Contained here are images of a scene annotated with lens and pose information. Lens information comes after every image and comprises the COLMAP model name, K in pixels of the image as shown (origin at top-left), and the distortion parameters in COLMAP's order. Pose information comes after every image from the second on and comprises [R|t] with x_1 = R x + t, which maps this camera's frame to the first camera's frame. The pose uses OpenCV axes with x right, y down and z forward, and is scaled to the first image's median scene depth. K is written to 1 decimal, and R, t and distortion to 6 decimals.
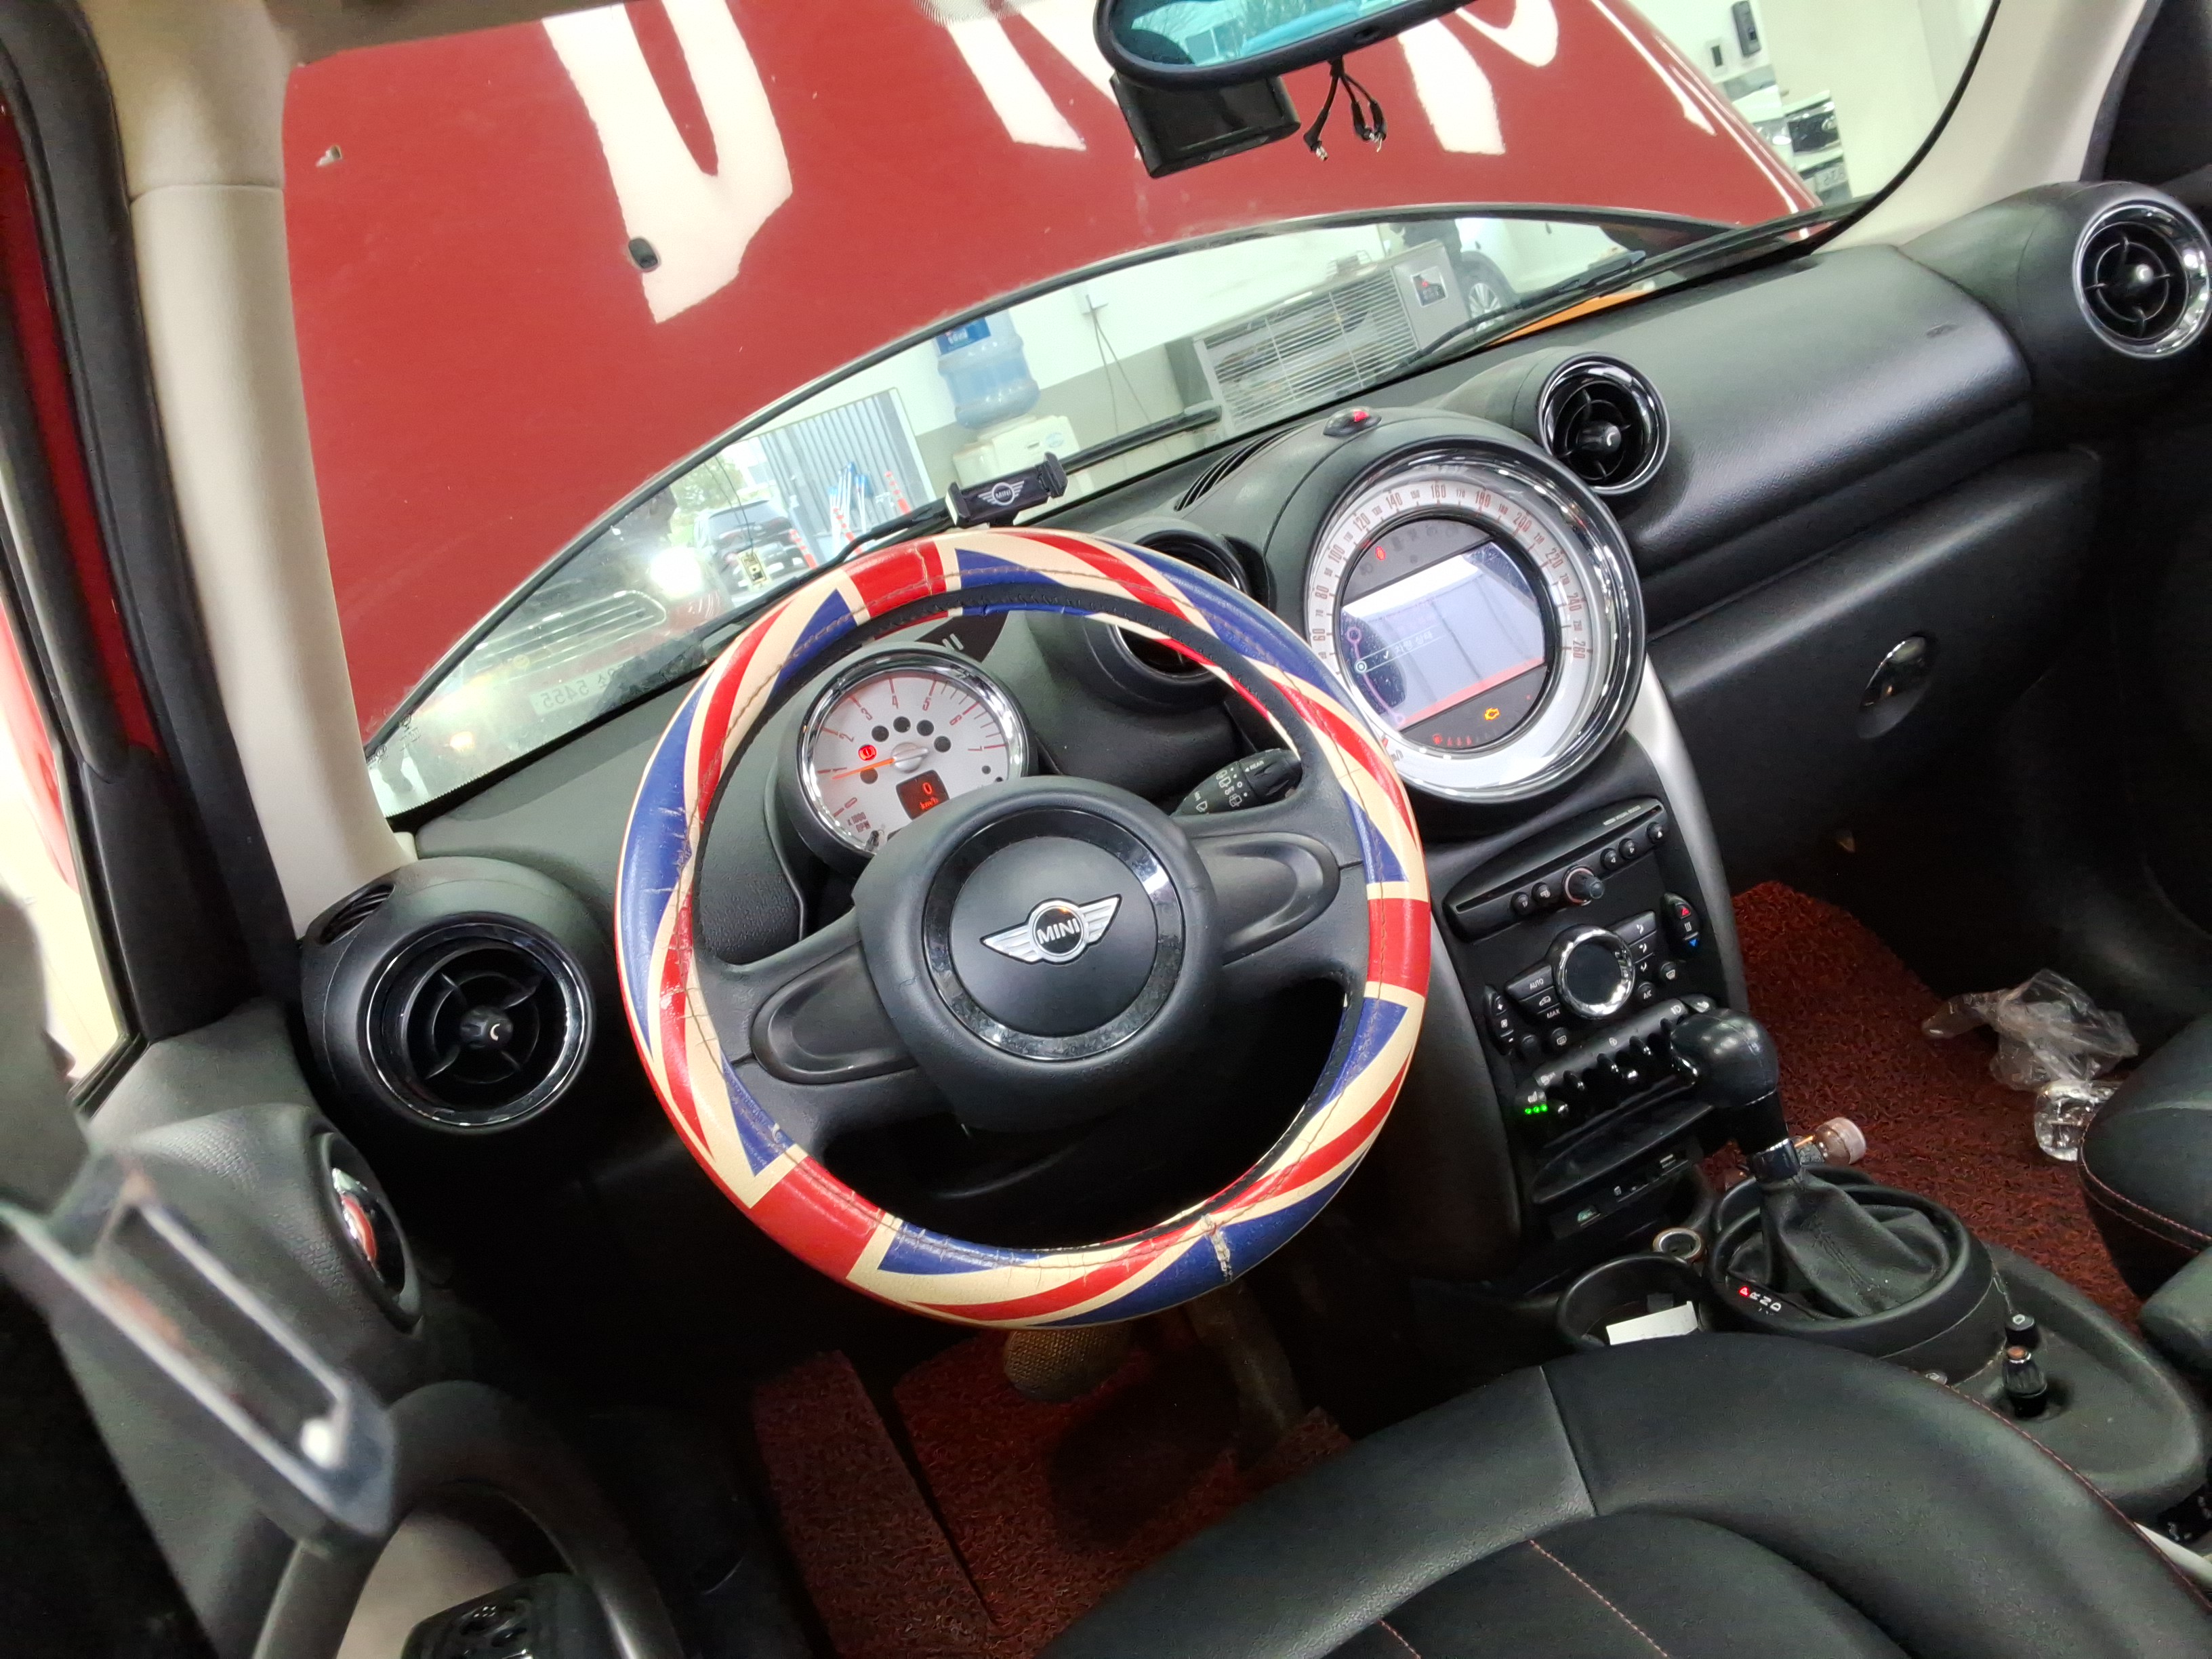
lens RADIAL K [[1820.9, 0, 1110.5], [0, 1820.9, 829.3], [0, 0, 1]] dist [0.128285, -0.187195]
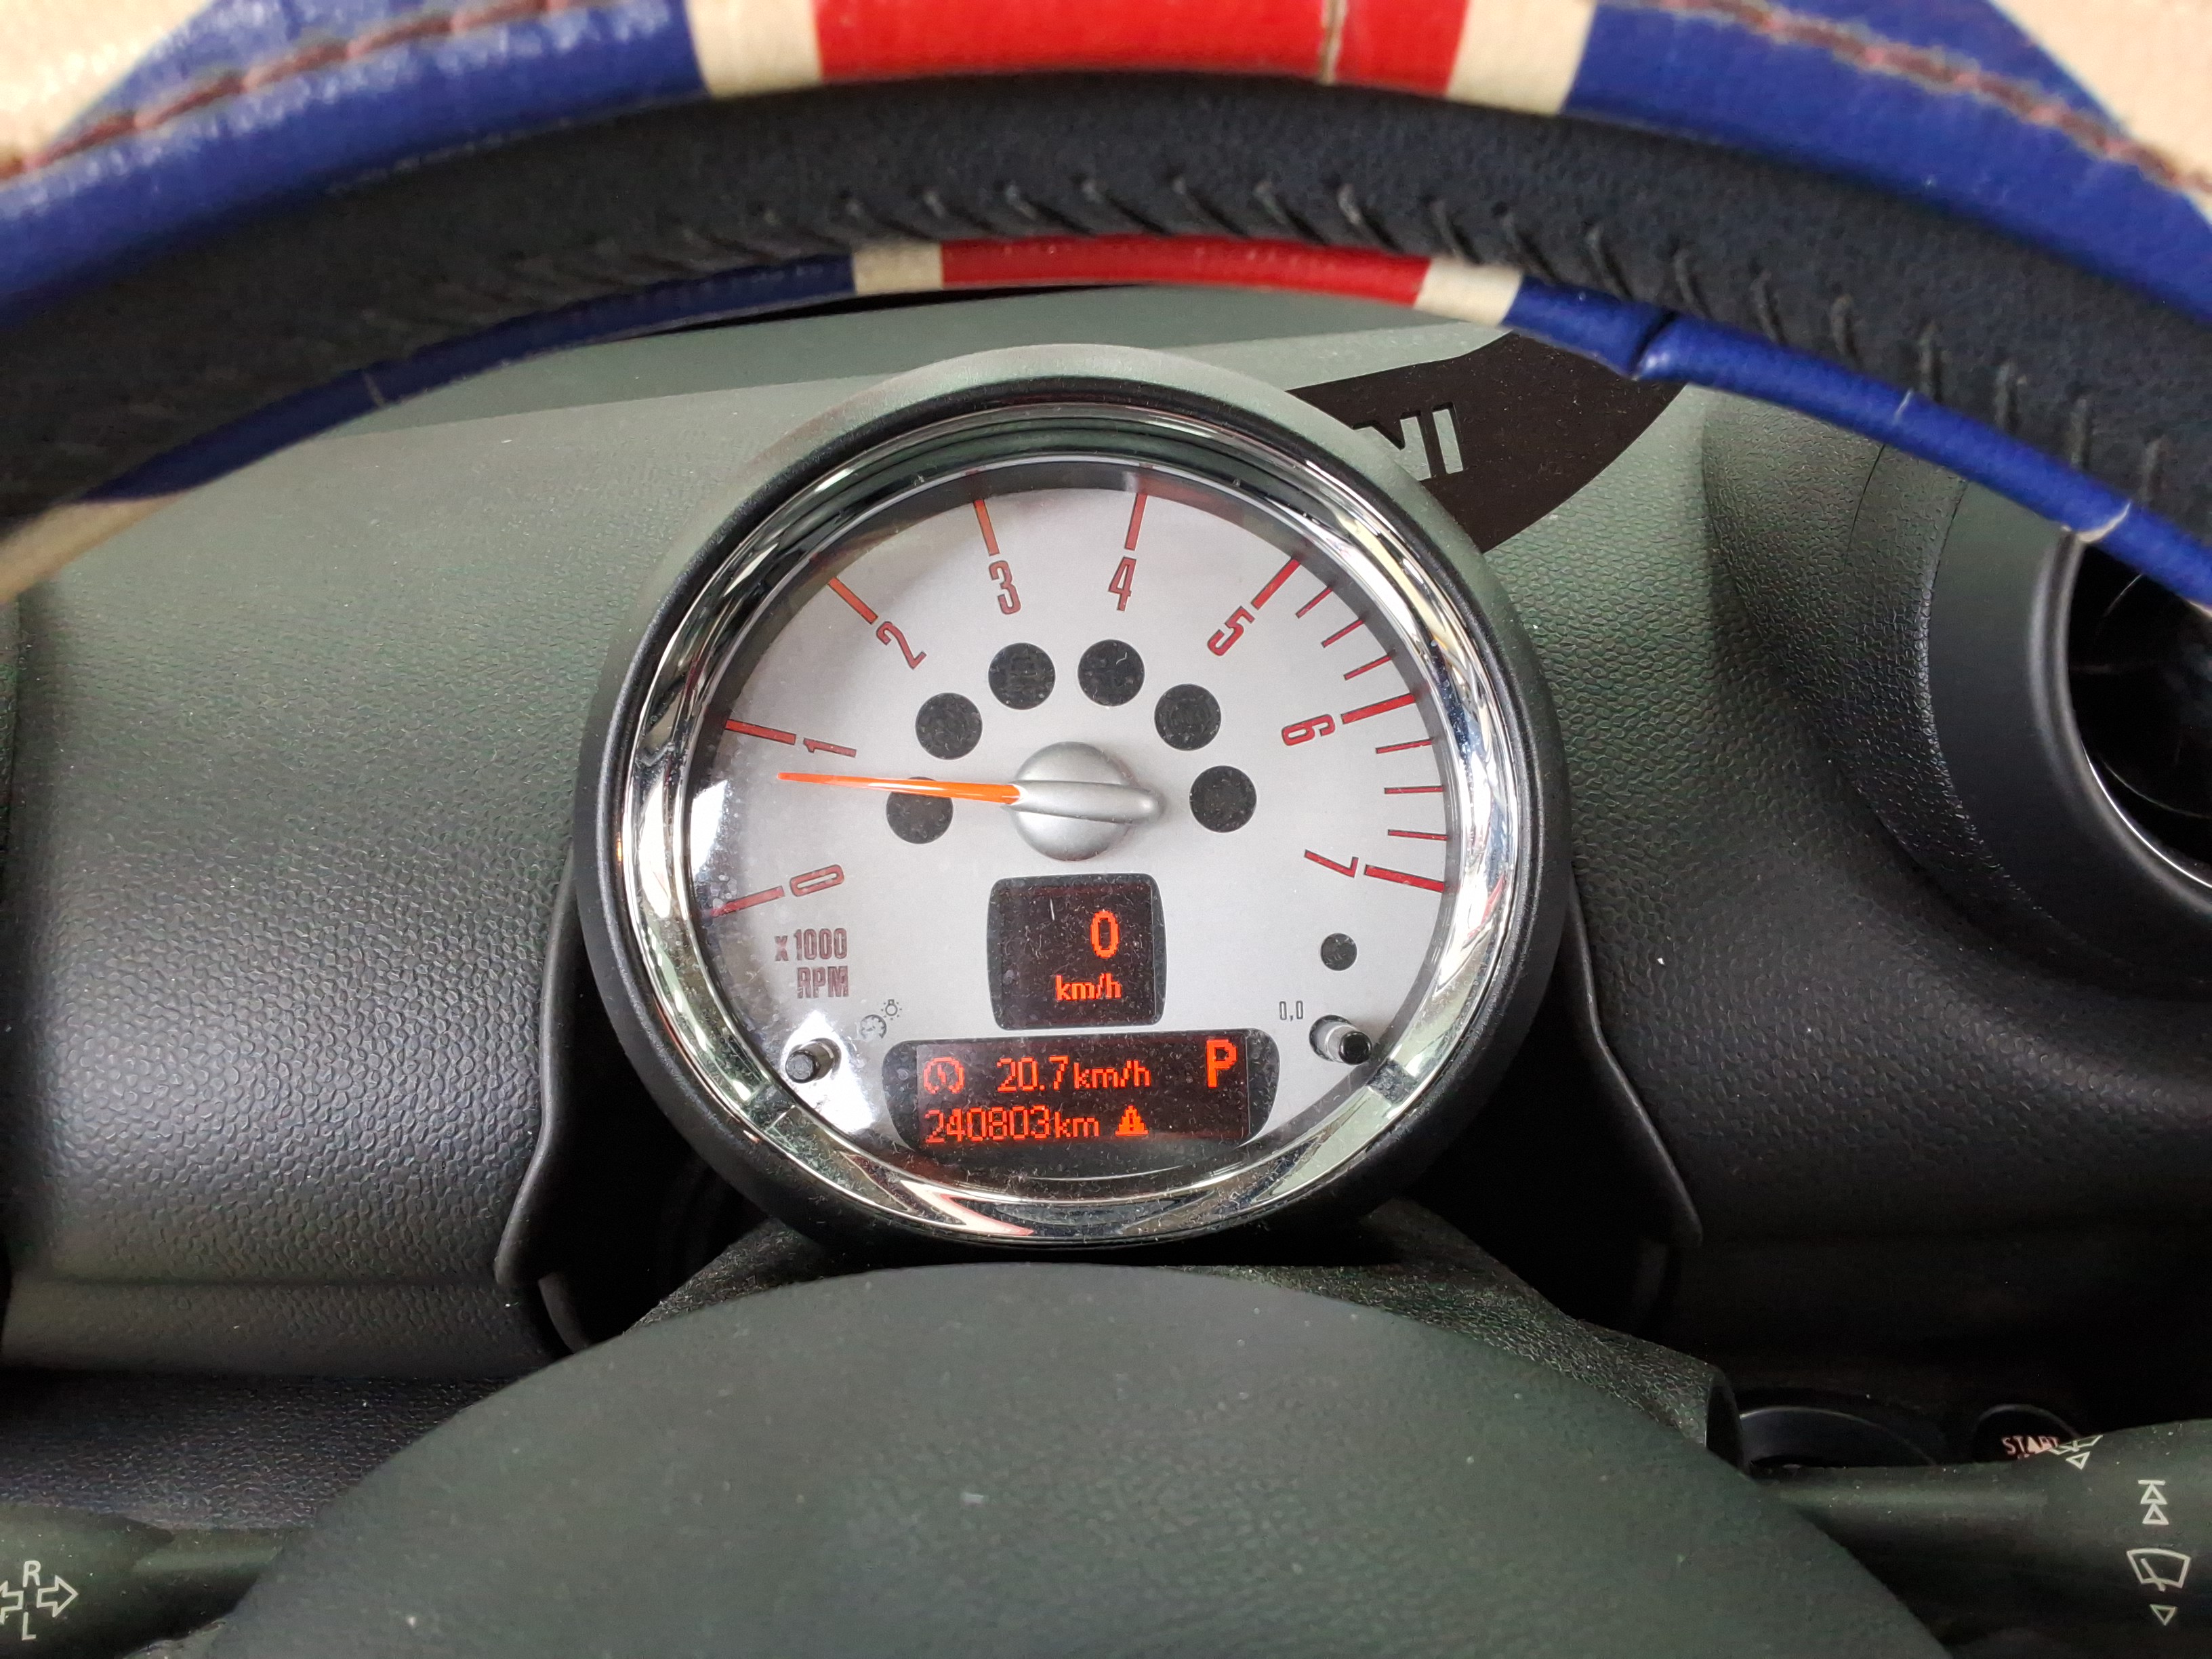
lens RADIAL K [[1820.9, 0, 1110.5], [0, 1820.9, 829.3], [0, 0, 1]] dist [0.128285, -0.187195]
pose [[0.900701, 0.397383, -0.175571, -0.058627], [-0.369845, 0.913404, 0.170025, -0.081918], [0.227932, -0.088208, 0.969673, 0.740644]]
